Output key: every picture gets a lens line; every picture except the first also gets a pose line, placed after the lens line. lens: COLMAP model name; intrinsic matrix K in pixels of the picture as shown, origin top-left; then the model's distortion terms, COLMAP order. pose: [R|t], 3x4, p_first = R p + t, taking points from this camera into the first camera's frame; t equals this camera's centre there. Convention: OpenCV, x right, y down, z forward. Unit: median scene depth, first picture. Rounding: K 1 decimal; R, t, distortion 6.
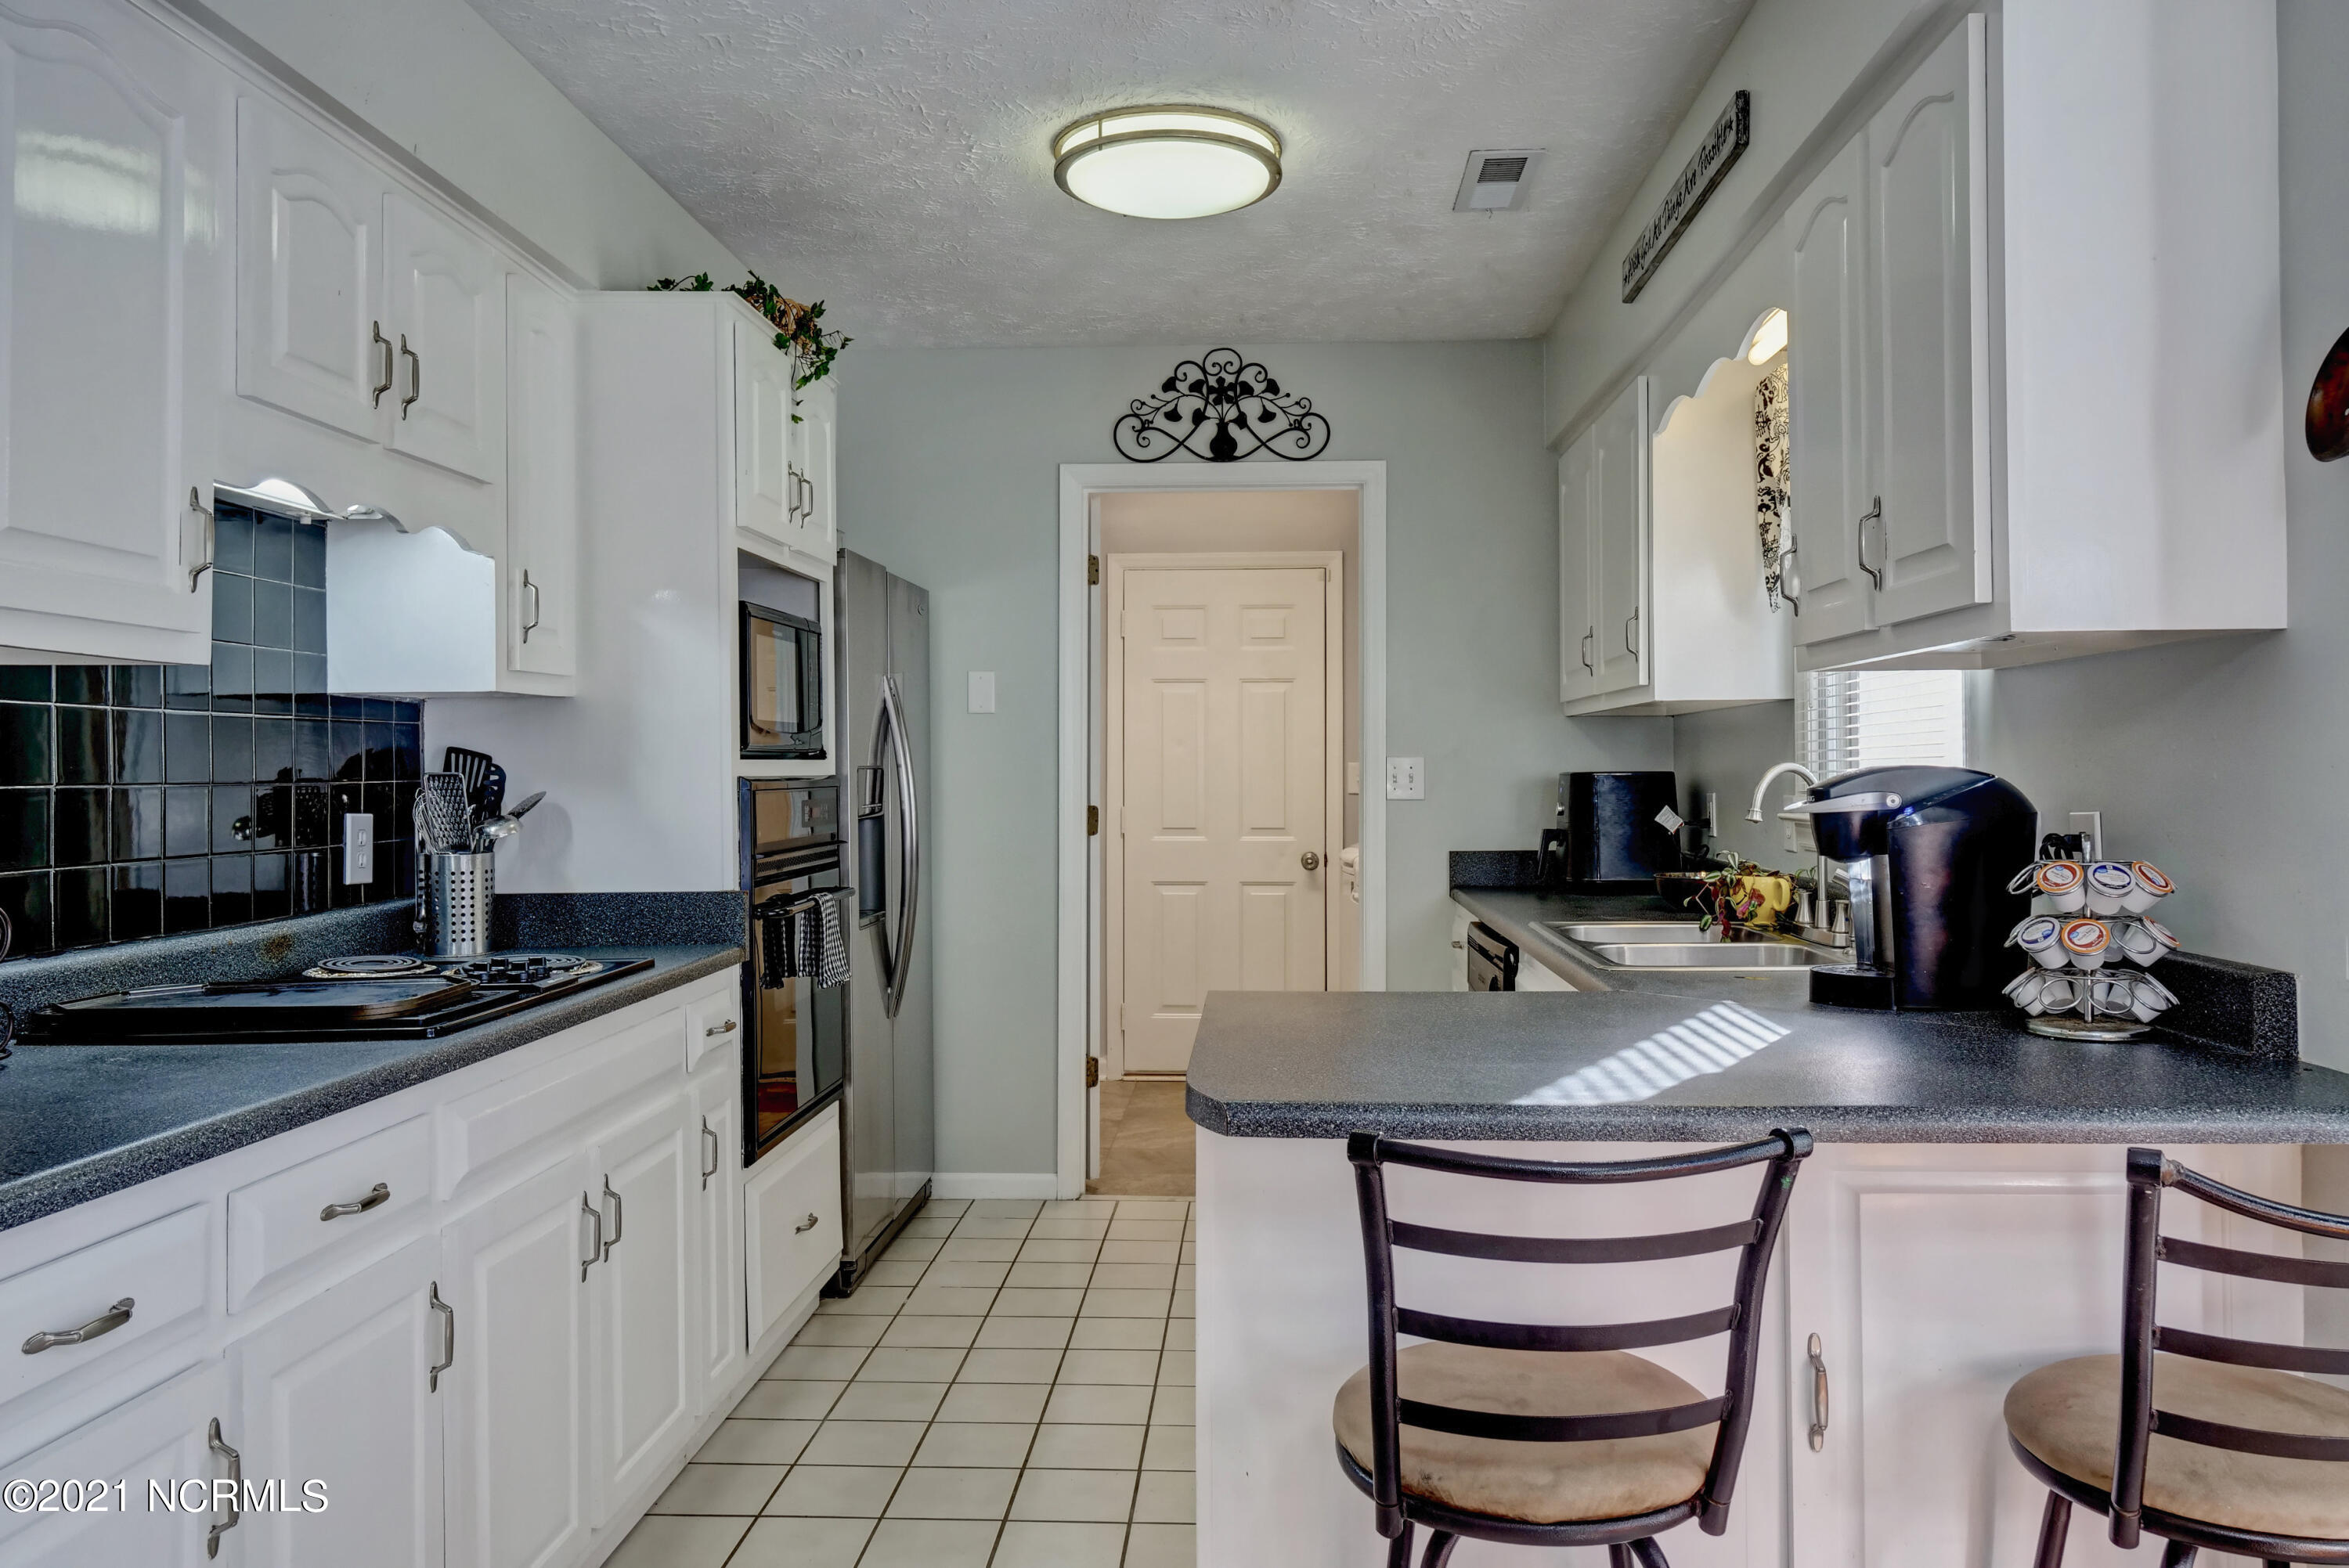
lens RADIAL K [[1694.2, 0, 1185.1], [0, 1694.2, 751.0], [0, 0, 1]] dist [-0.007576, 0.002521]
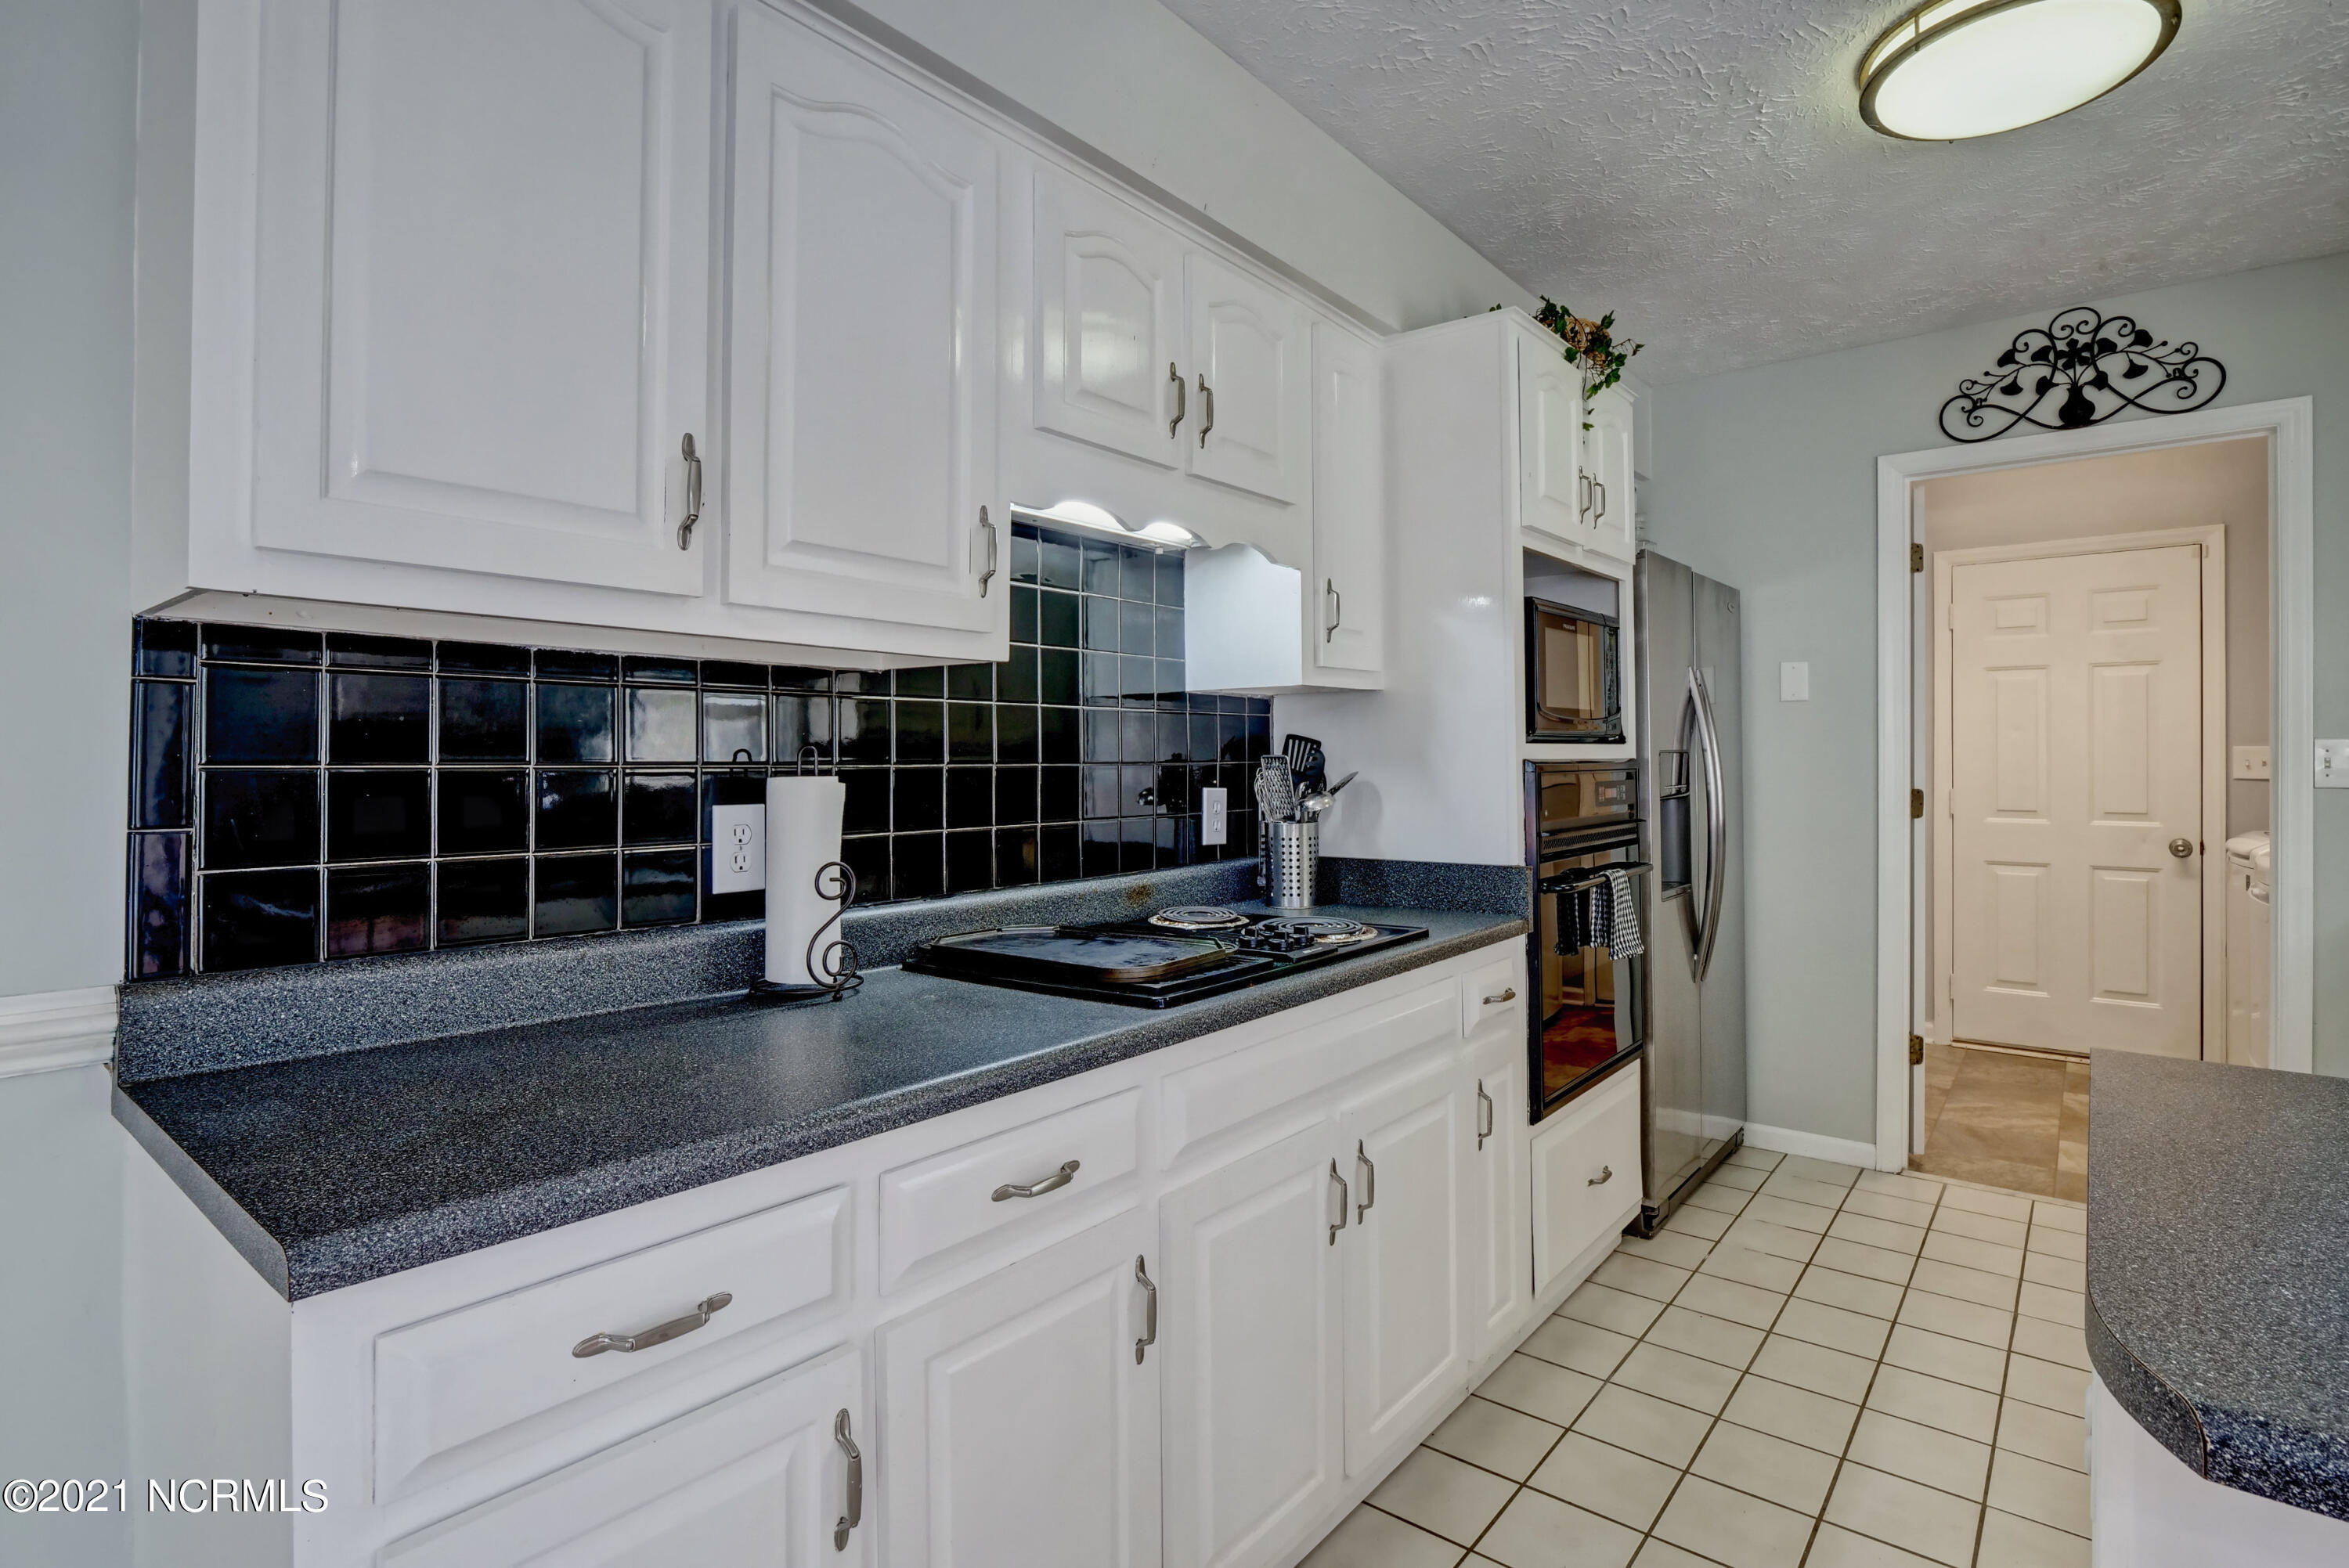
lens RADIAL K [[1151.6, 0, 1178.4], [0, 1151.6, 751.5], [0, 0, 1]] dist [-0.009394, -0.002817]
pose [[0.808288, -0.002123, -0.588783, -0.011023], [0.006452, 0.999965, 0.005253, 0.004744], [0.588752, -0.008045, 0.808274, 0.267681]]
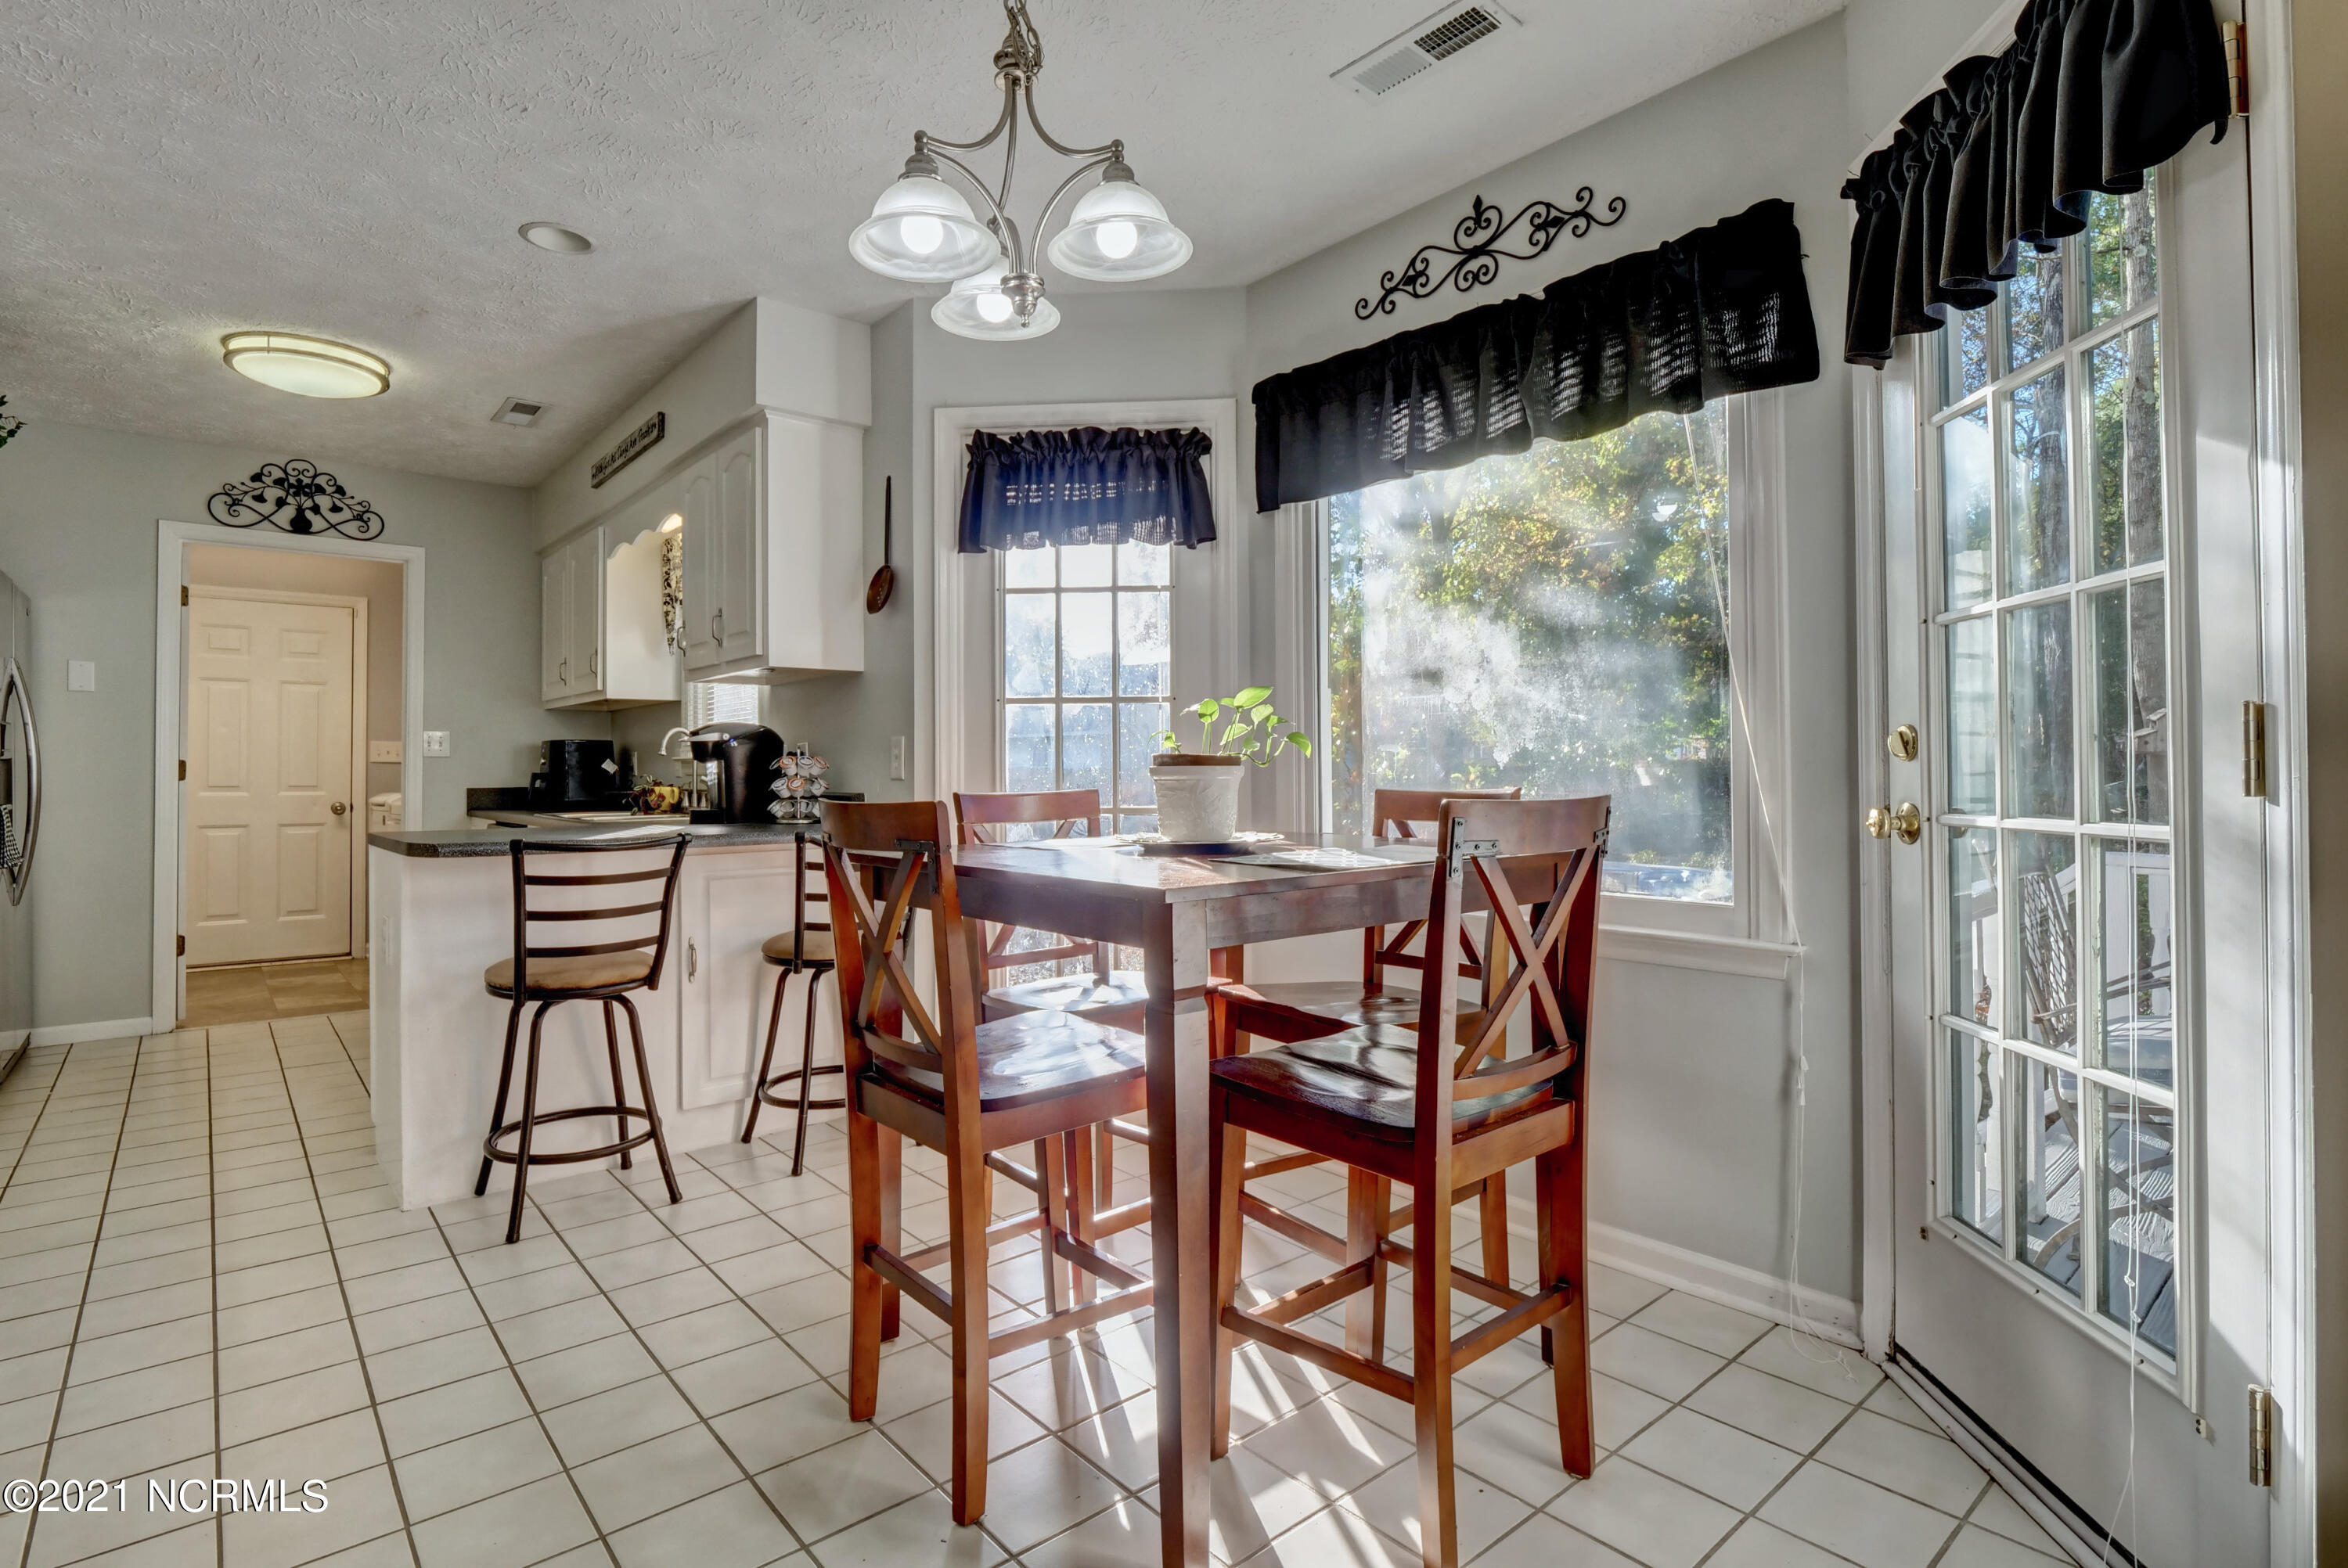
lens RADIAL K [[1151.1, 0, 1172.7], [0, 1151.1, 764.0], [0, 0, 1]] dist [-0.009394, -0.002817]
pose [[0.728236, 0.006714, 0.685293, -0.157031], [-0.007905, 0.999968, -0.001397, 0.044931], [-0.685281, -0.004400, 0.728266, -0.412980]]
